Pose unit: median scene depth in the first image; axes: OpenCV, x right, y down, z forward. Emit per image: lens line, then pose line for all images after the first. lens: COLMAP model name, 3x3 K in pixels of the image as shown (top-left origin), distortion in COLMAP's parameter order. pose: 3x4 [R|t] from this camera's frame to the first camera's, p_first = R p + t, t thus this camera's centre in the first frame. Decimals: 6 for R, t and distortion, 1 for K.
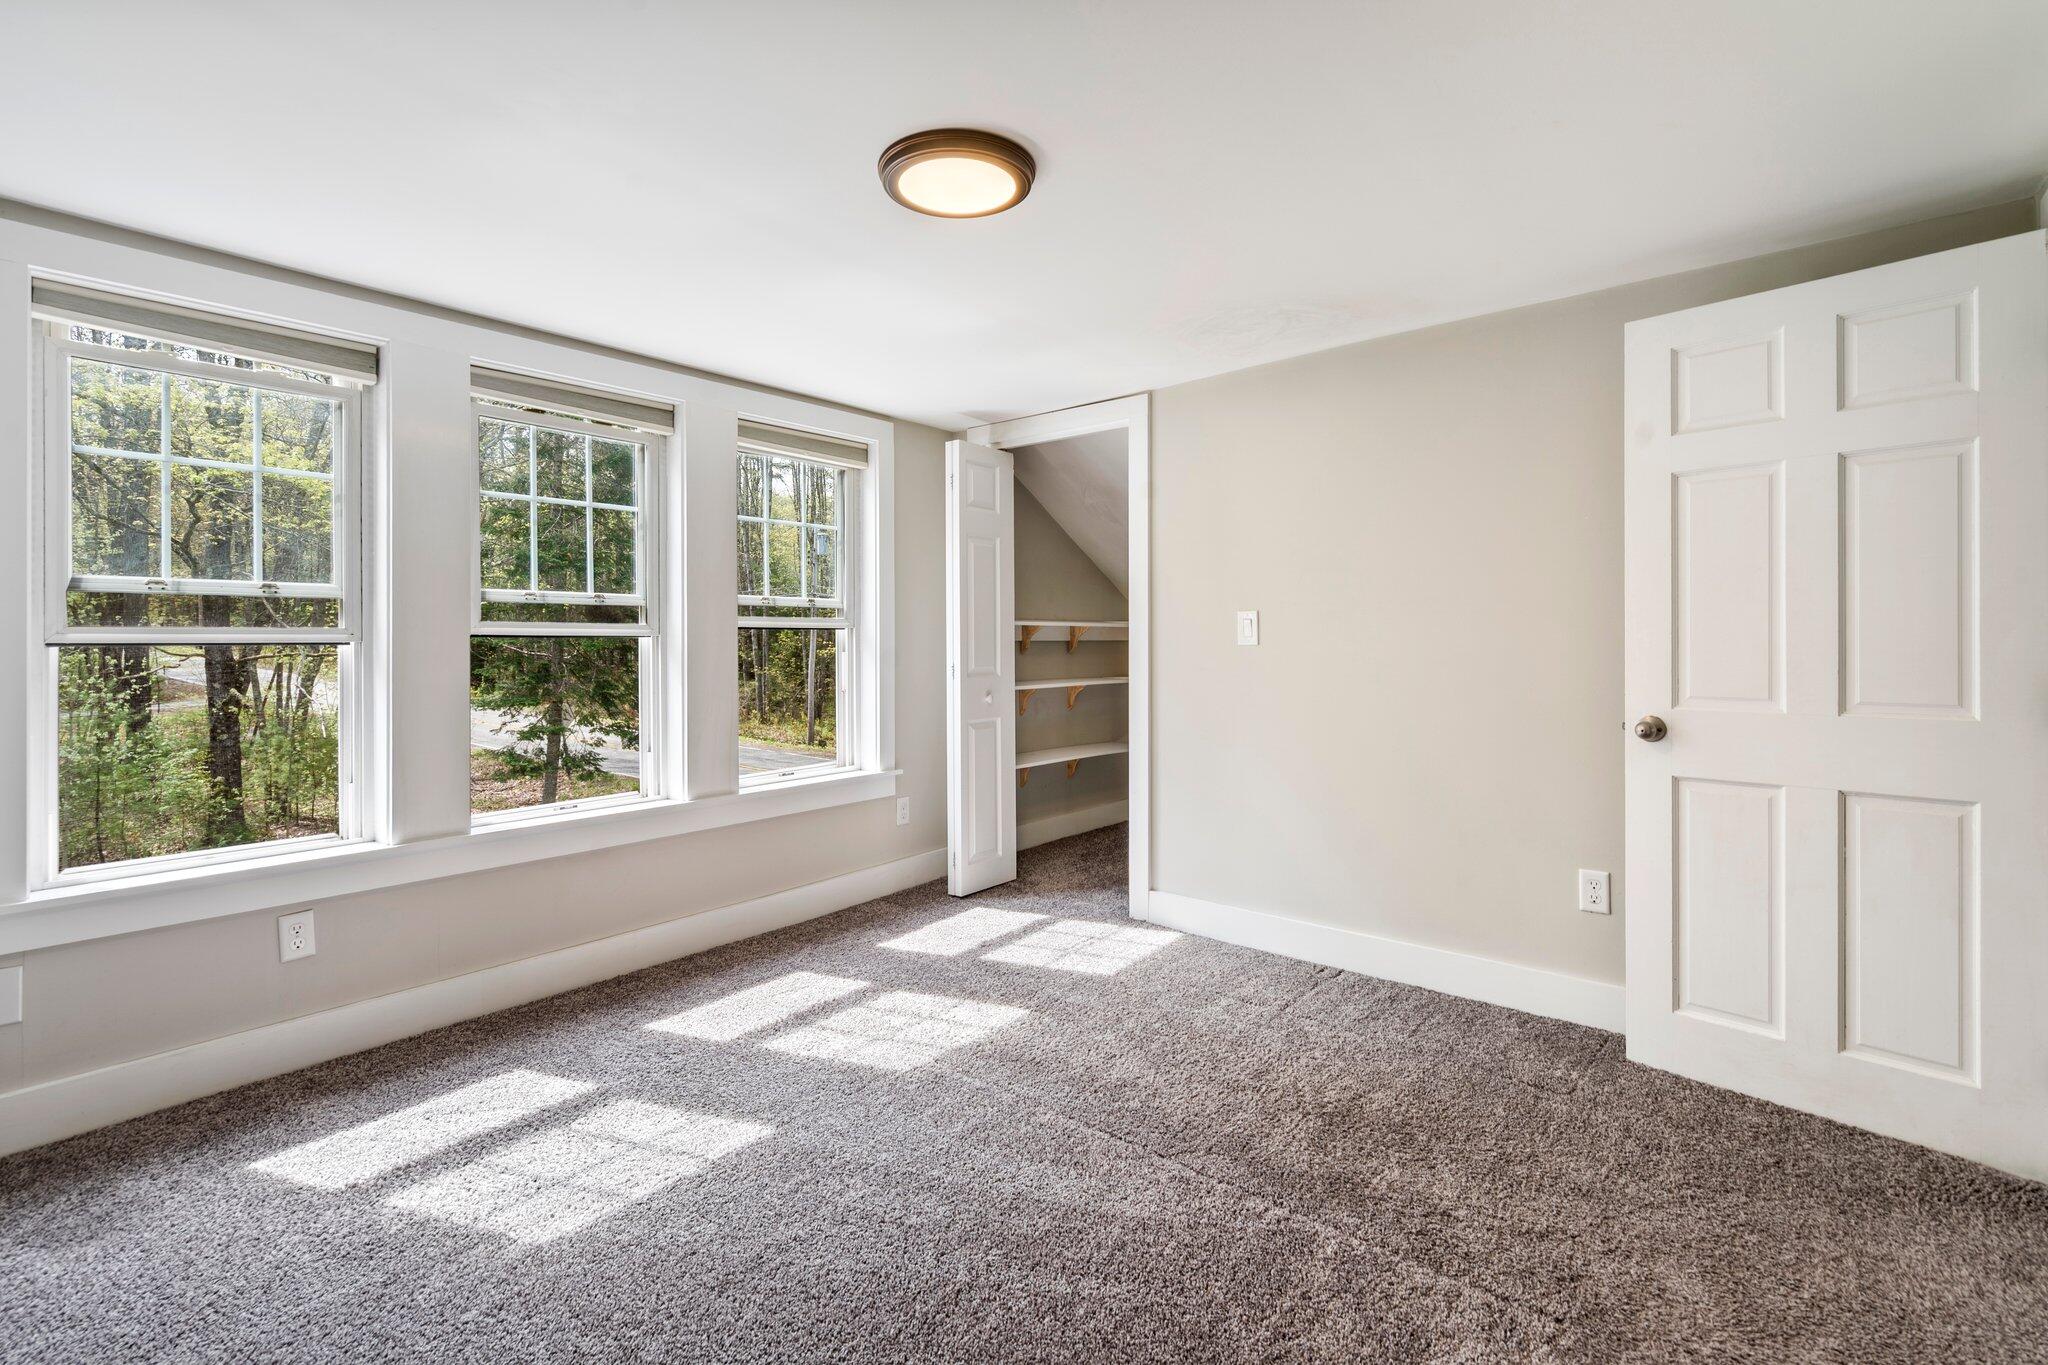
lens RADIAL K [[933.3, 0, 1027.9], [0, 933.3, 642.5], [0, 0, 1]] dist [-0.026752, 0.008798]
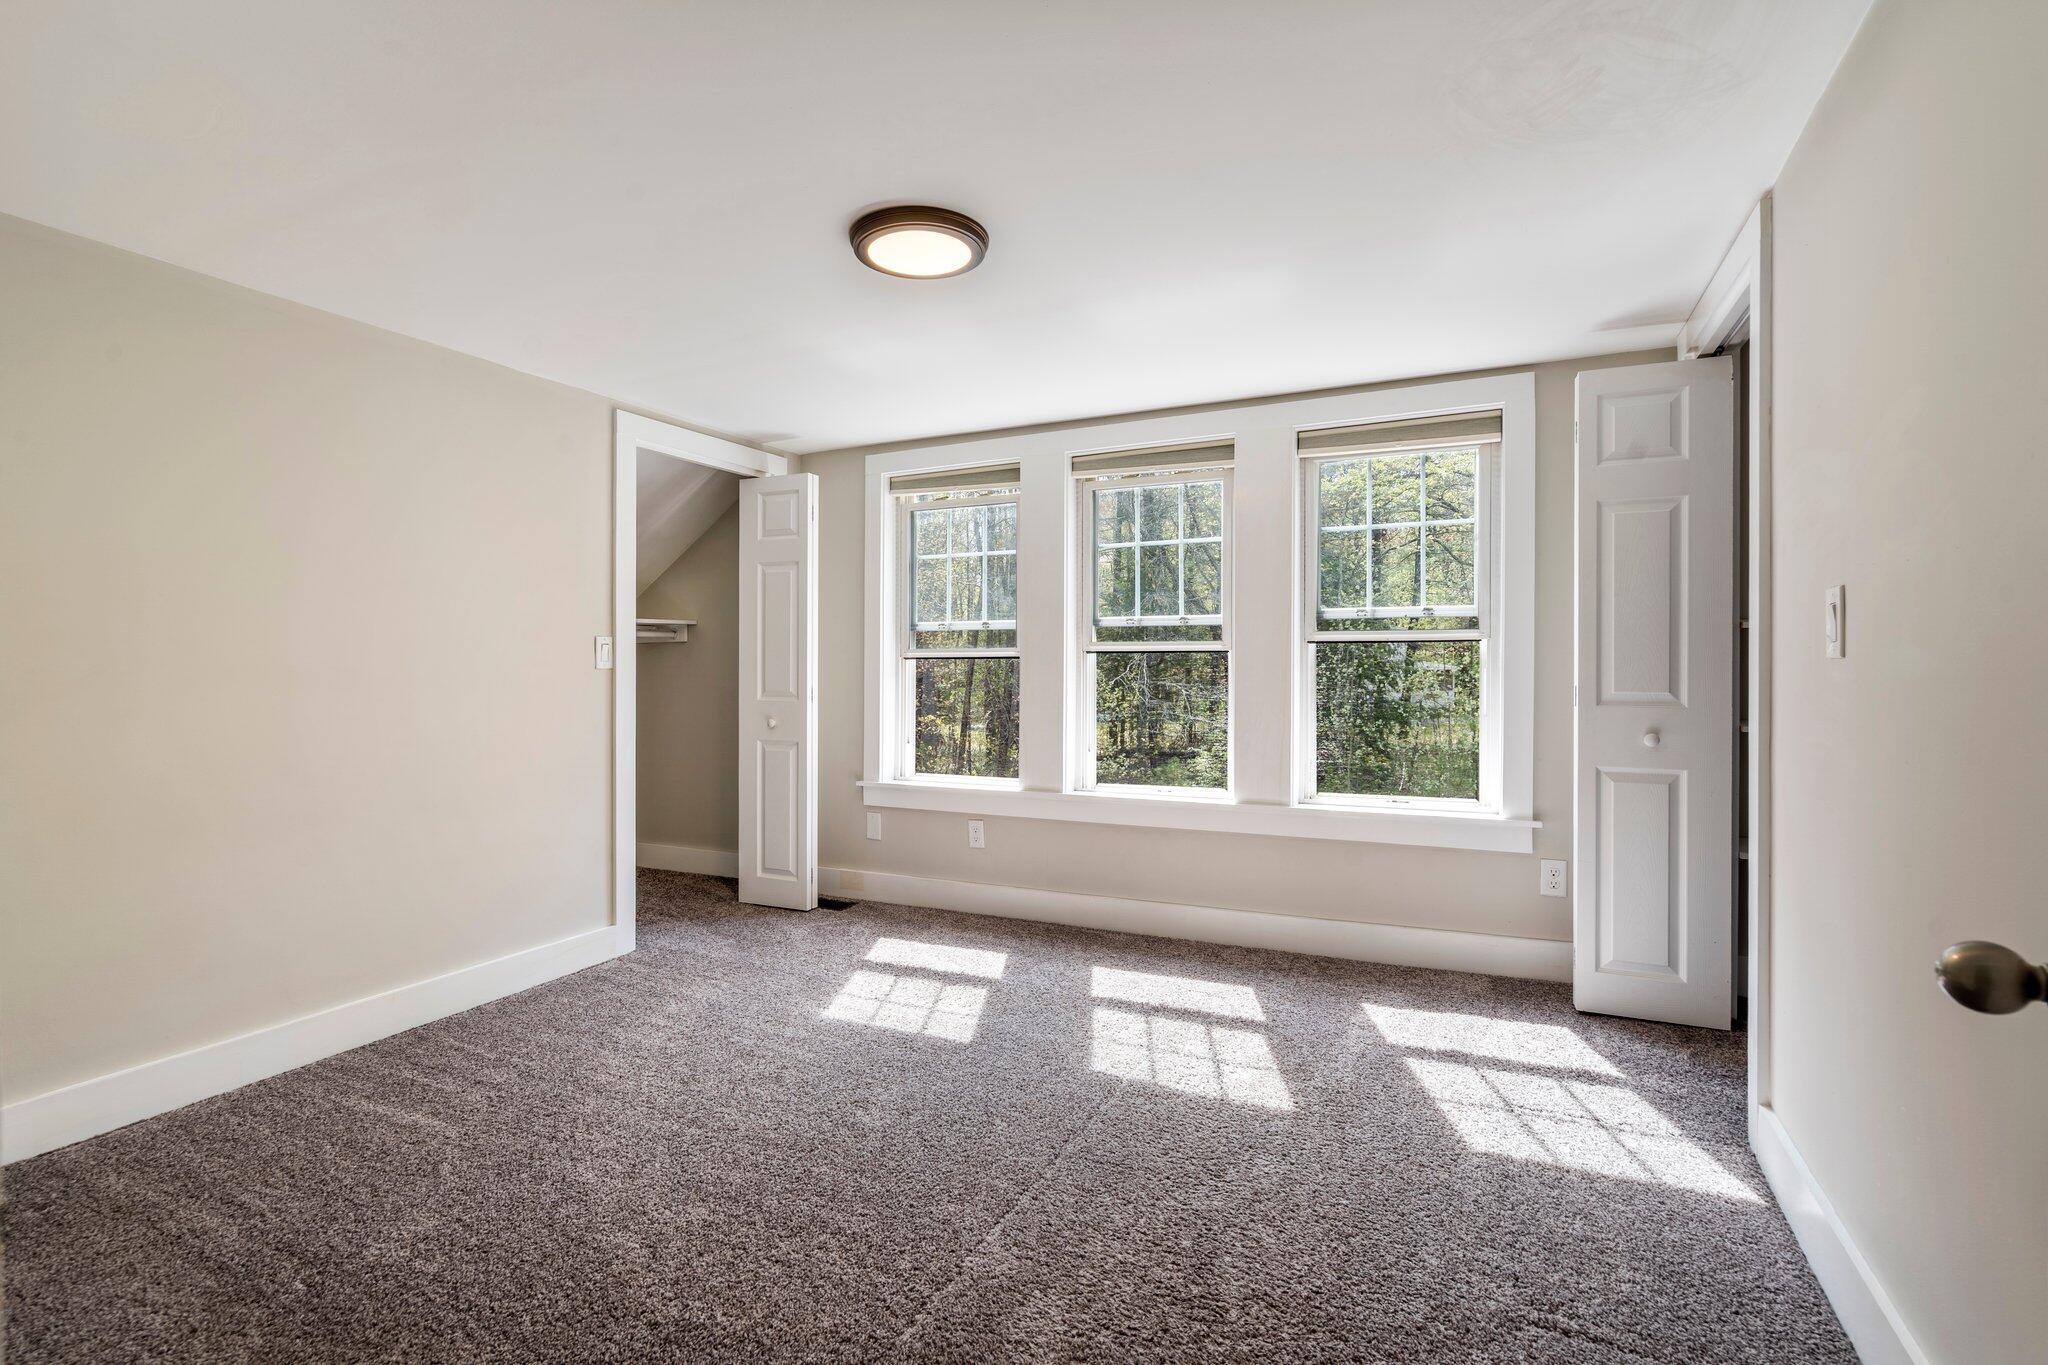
lens RADIAL K [[933.3, 0, 1026.0], [0, 933.3, 681.5], [0, 0, 1]] dist [-0.026752, 0.008798]
pose [[0.229559, 0.023129, -0.973020, 0.687414], [0.000455, 0.999715, 0.023871, 0.002974], [0.973295, -0.005923, 0.229483, 0.560501]]
